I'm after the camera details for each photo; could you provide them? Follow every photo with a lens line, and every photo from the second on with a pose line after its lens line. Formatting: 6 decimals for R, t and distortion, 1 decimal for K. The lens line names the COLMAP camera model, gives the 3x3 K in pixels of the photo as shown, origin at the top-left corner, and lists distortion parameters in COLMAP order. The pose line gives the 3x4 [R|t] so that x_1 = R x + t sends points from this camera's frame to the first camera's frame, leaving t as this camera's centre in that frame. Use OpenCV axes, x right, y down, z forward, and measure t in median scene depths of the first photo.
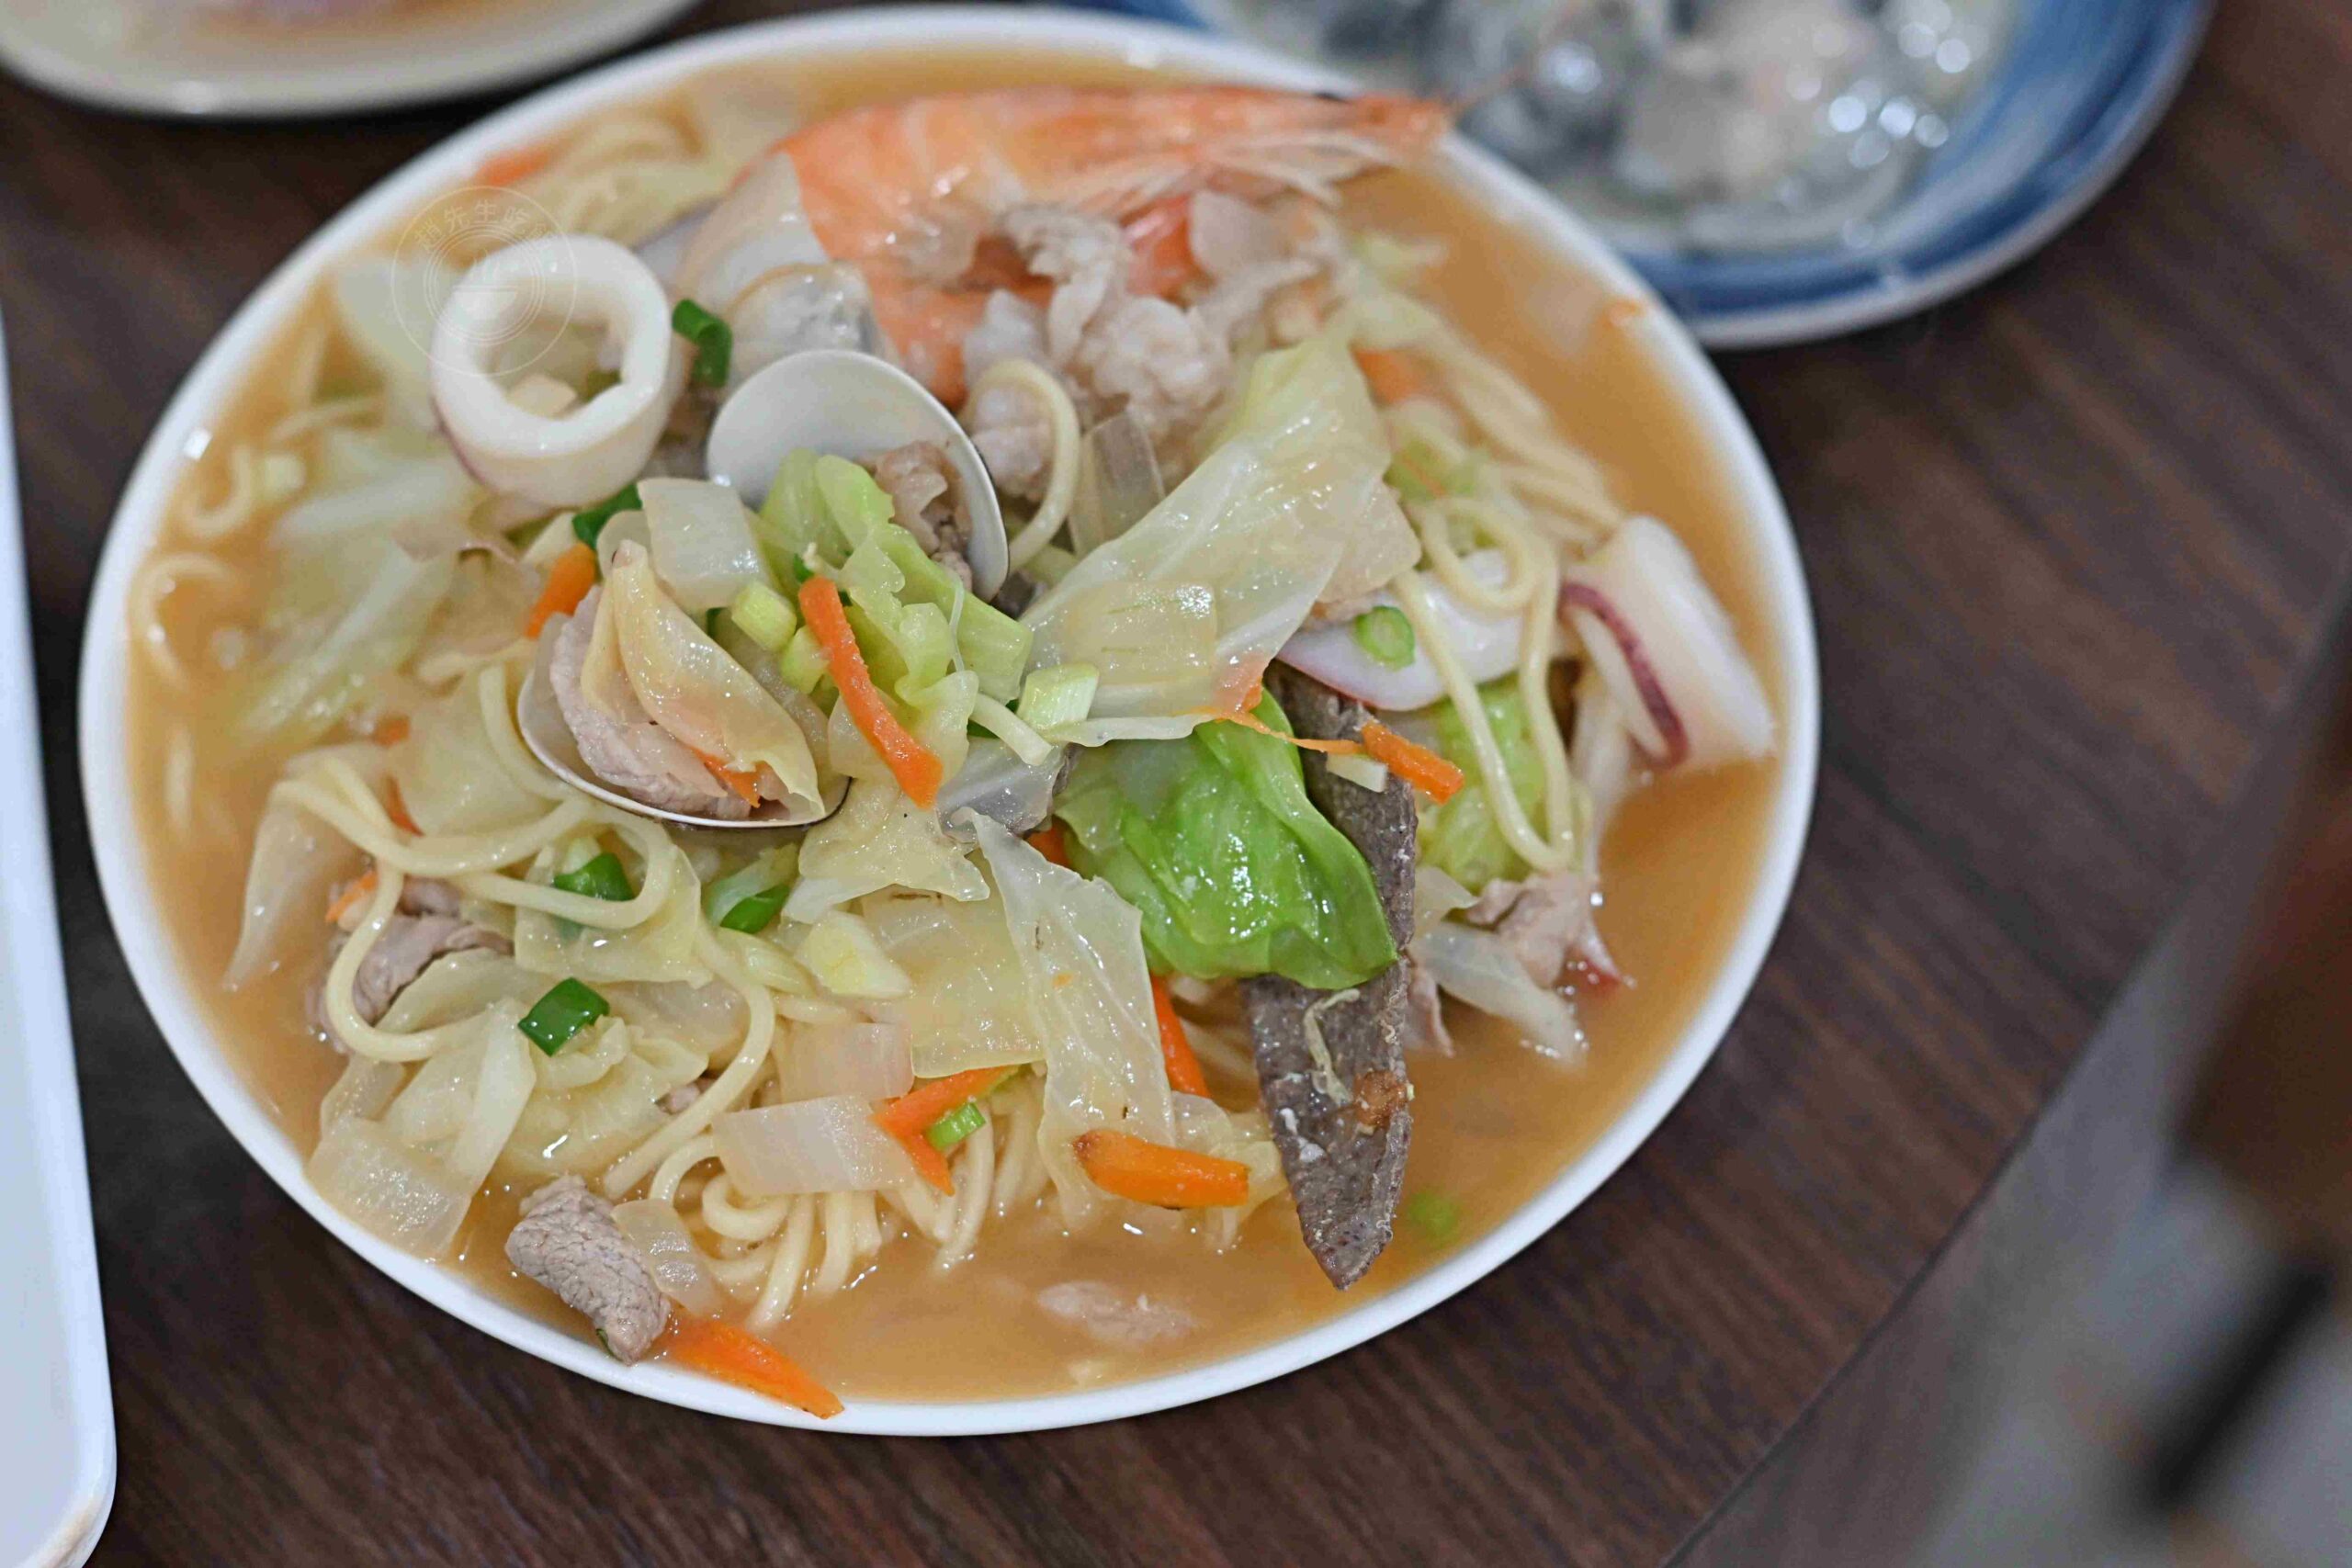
lens RADIAL K [[5066.5, 0, 1176.0], [0, 5066.5, 784.0], [0, 0, 1]] dist [-0.074915, 0.318278]
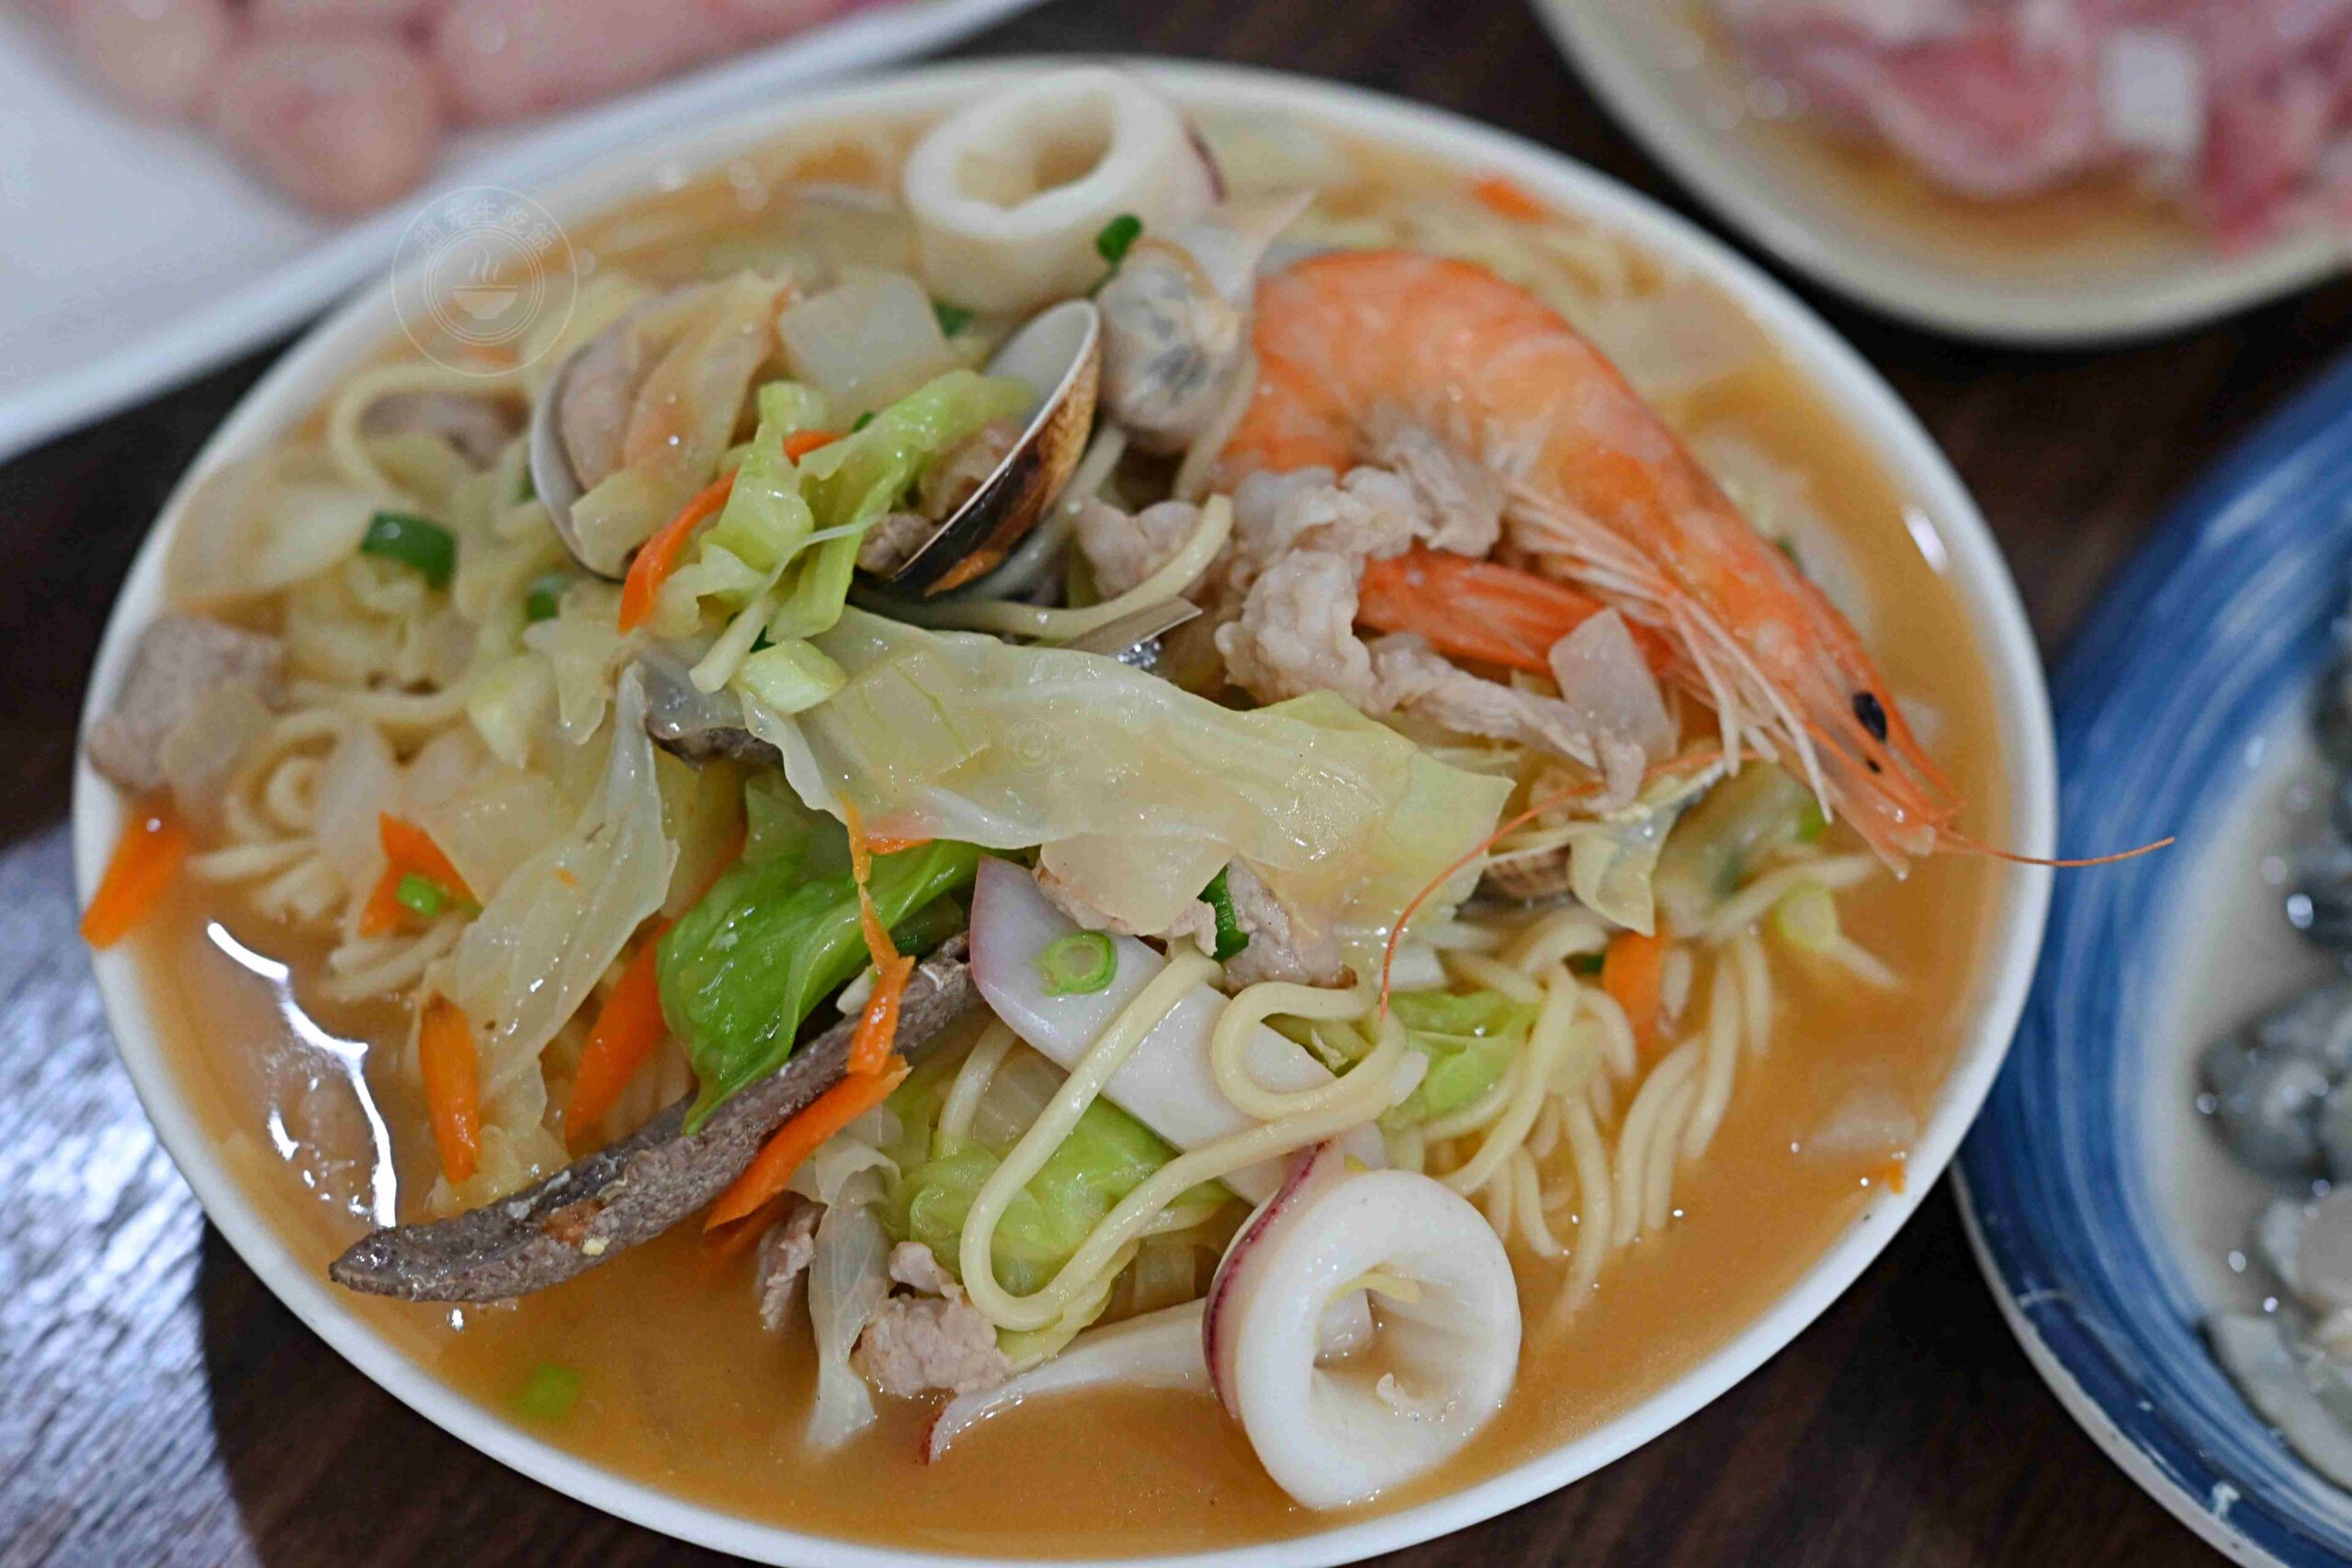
lens RADIAL K [[5066.5, 0, 1176.0], [0, 5066.5, 784.0], [0, 0, 1]] dist [-0.074915, 0.318278]
pose [[0.368886, 0.698037, -0.613732, 0.530720], [-0.759342, 0.607118, 0.234109, -0.251495], [0.536025, 0.379673, 0.754006, 0.364500]]
